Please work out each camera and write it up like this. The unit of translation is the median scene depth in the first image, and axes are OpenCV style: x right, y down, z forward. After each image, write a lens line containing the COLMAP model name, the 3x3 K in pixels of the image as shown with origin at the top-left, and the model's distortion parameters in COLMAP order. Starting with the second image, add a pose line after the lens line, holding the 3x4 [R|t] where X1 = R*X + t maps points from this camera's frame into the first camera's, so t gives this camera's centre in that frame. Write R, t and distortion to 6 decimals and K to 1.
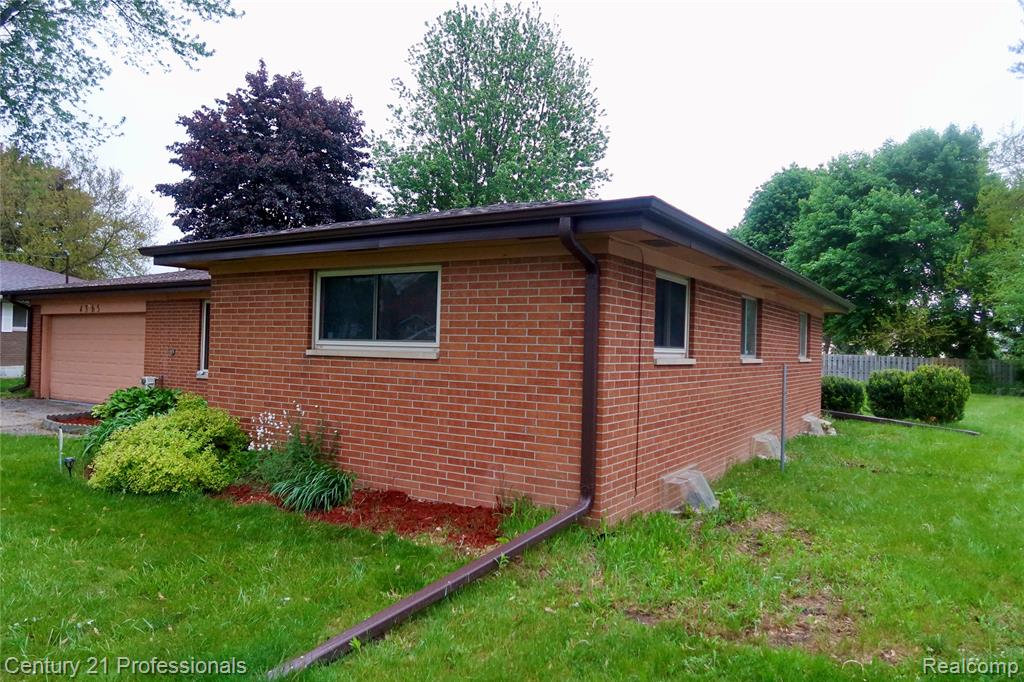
lens RADIAL K [[703.8, 0, 508.7], [0, 703.8, 338.9], [0, 0, 1]] dist [-0.030935, 0.011836]
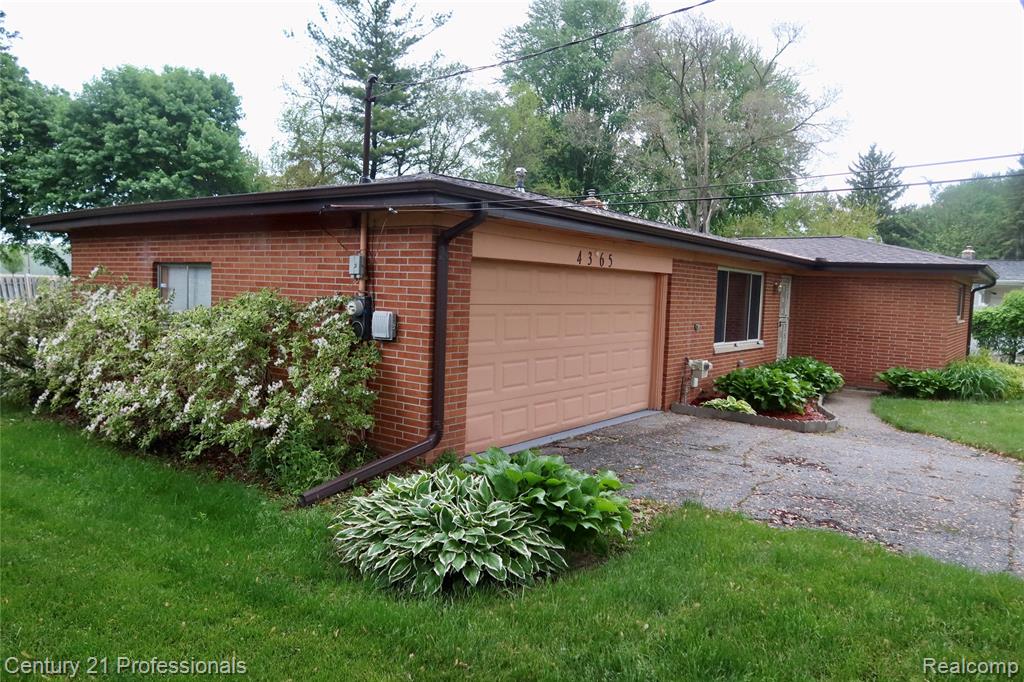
lens RADIAL K [[703.8, 0, 510.8], [0, 703.8, 334.0], [0, 0, 1]] dist [-0.030935, 0.011836]
pose [[0.082290, -0.081344, 0.993283, -1.216248], [-0.051594, 0.994979, 0.085758, -0.029531], [-0.995272, -0.058305, 0.077680, 1.067009]]
